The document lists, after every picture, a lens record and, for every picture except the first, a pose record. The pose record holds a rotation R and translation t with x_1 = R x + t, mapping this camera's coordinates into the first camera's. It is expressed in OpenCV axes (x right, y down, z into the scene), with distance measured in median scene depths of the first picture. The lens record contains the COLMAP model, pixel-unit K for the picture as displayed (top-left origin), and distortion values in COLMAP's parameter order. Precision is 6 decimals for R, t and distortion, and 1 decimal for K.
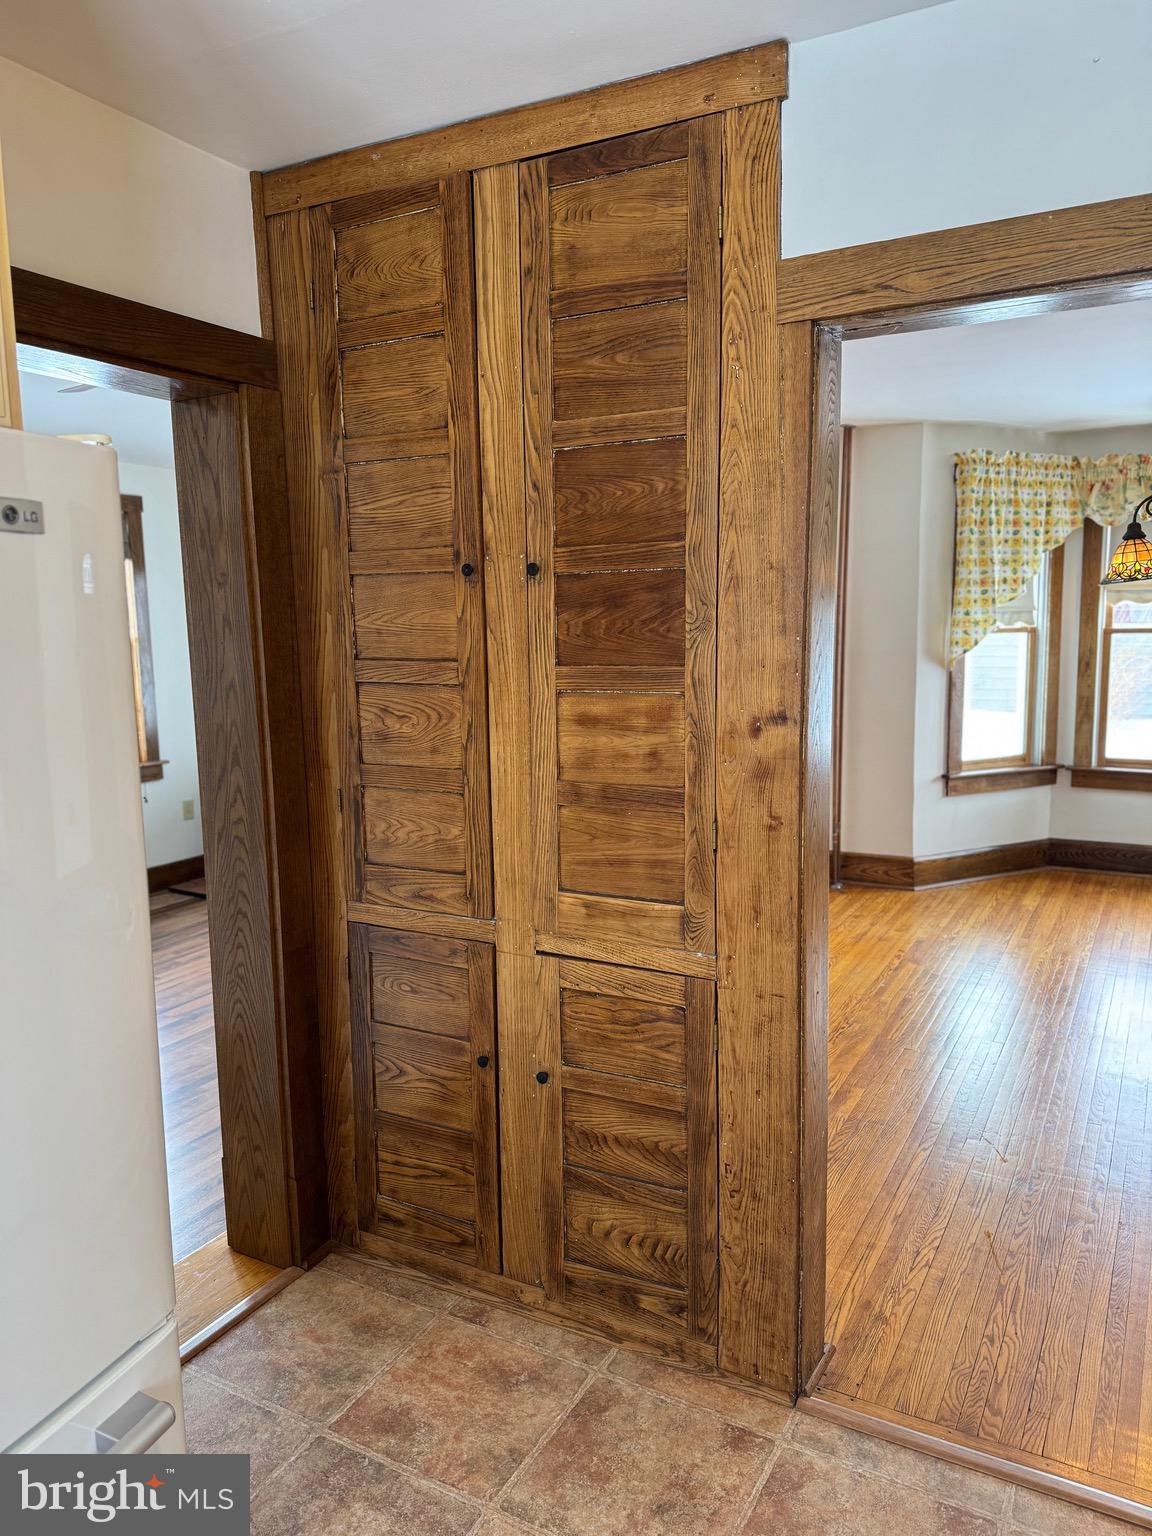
lens RADIAL K [[1092.9, 0, 579.0], [0, 1092.9, 768.2], [0, 0, 1]] dist [-0.001578, -0.000230]
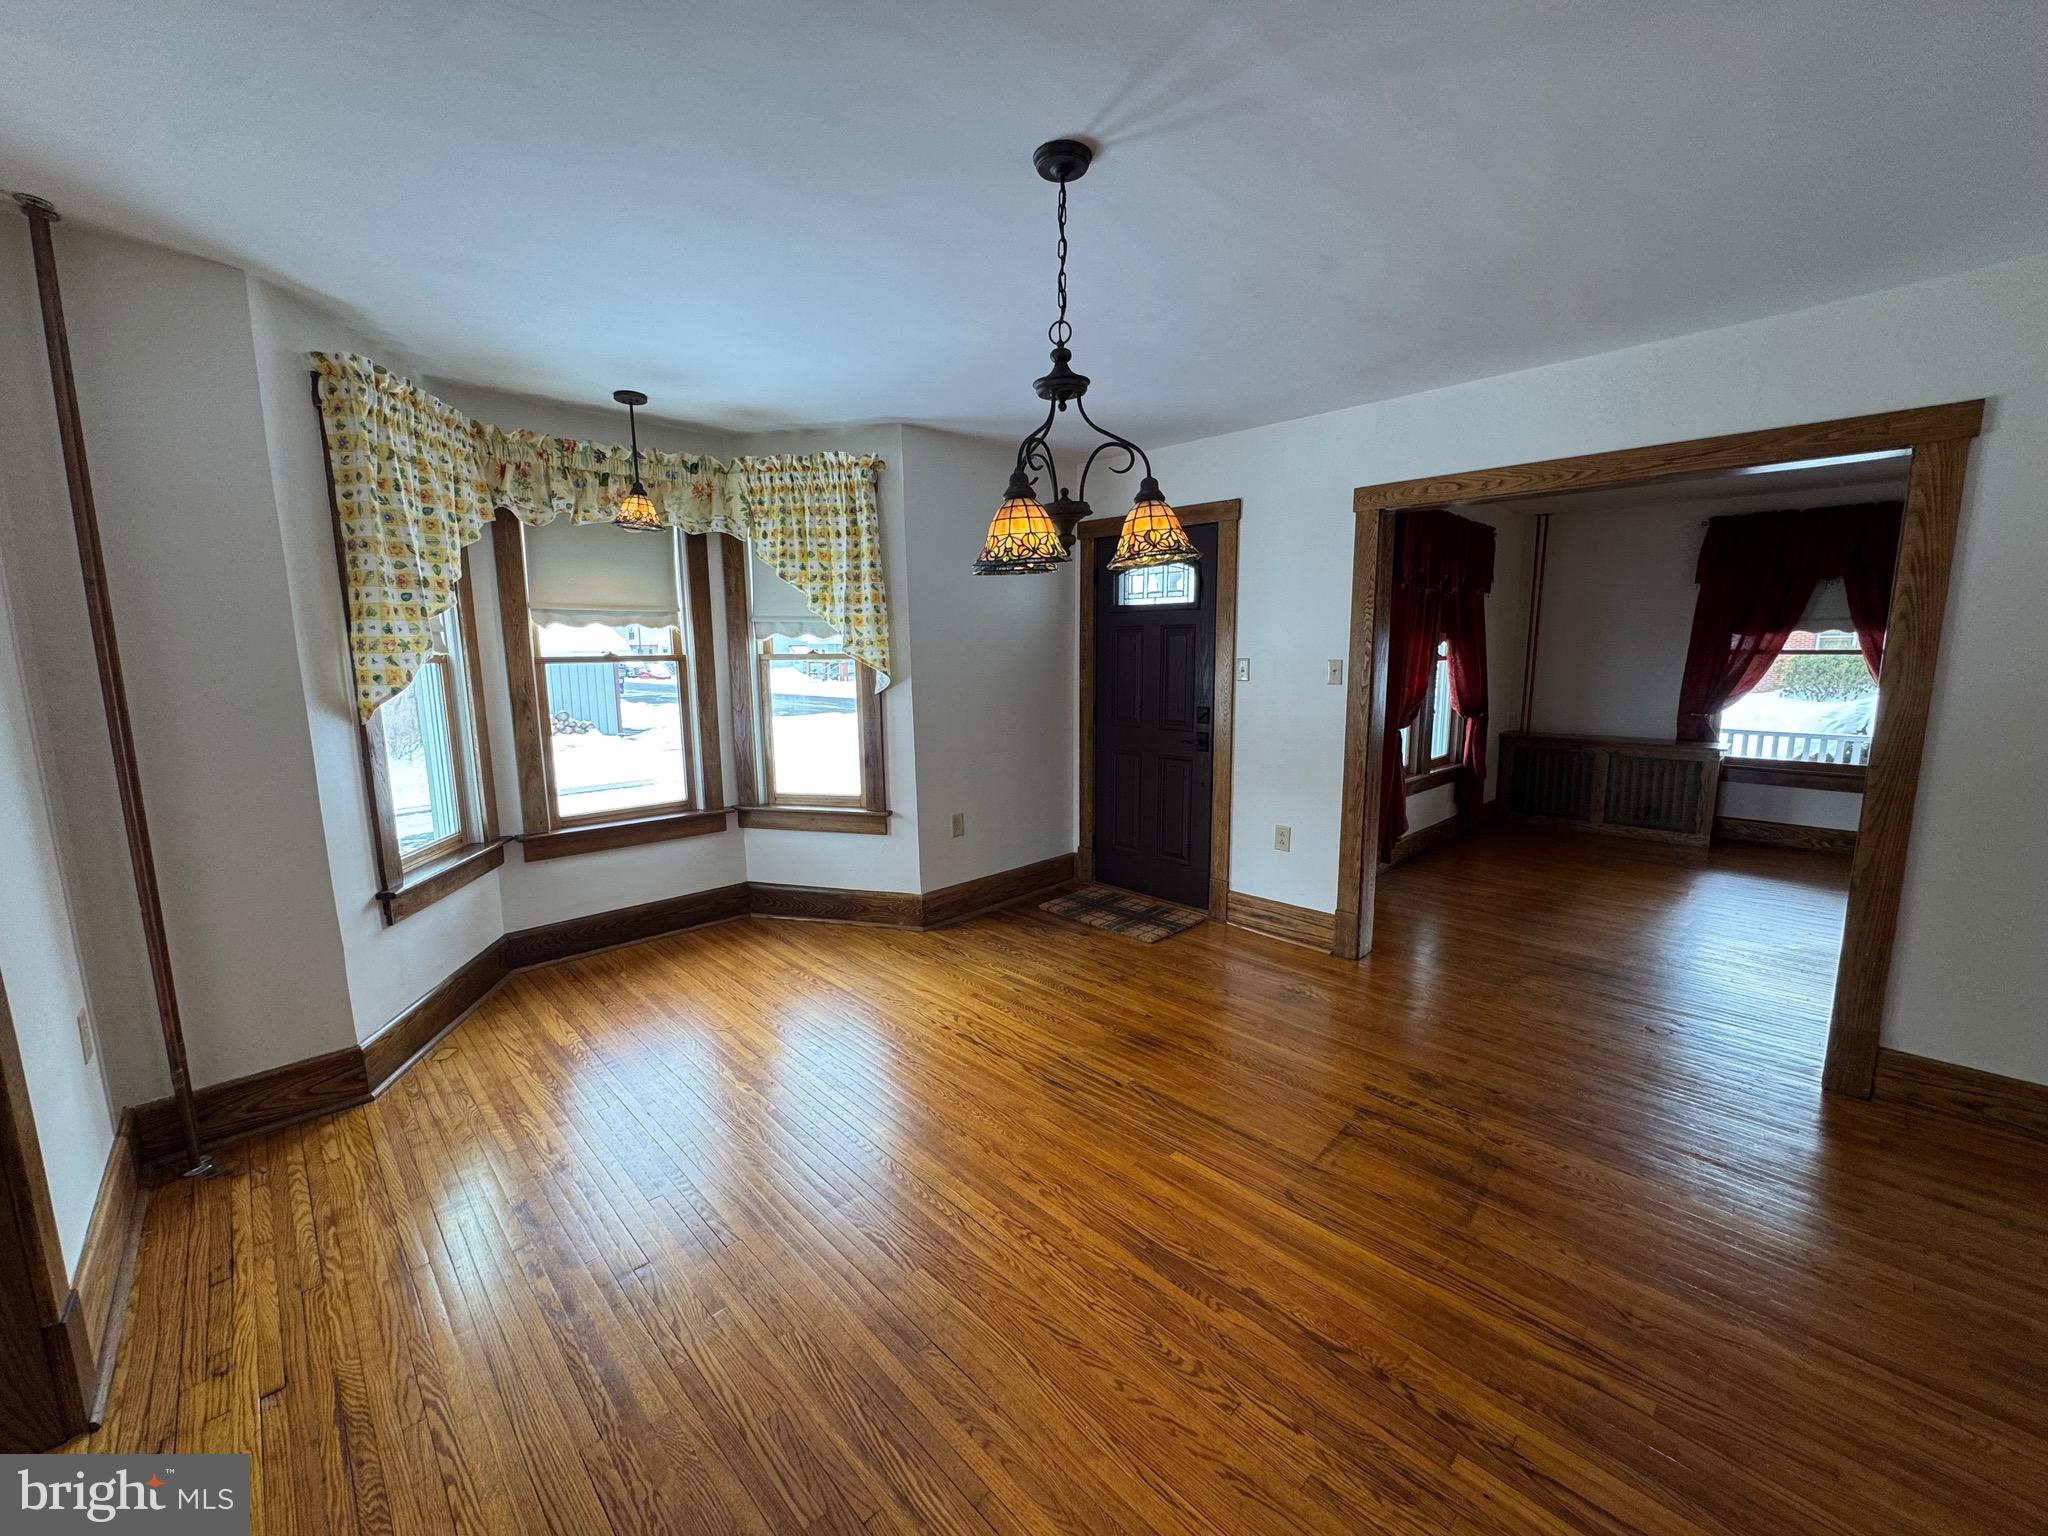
lens RADIAL K [[819.4, 0, 1017.5], [0, 819.4, 770.4], [0, 0, 1]] dist [-0.001056, 0.000809]
pose [[0.306748, -0.129329, 0.942963, 0.019203], [0.142596, 0.985788, 0.088816, -0.052749], [-0.941048, 0.107218, 0.320831, 0.514184]]
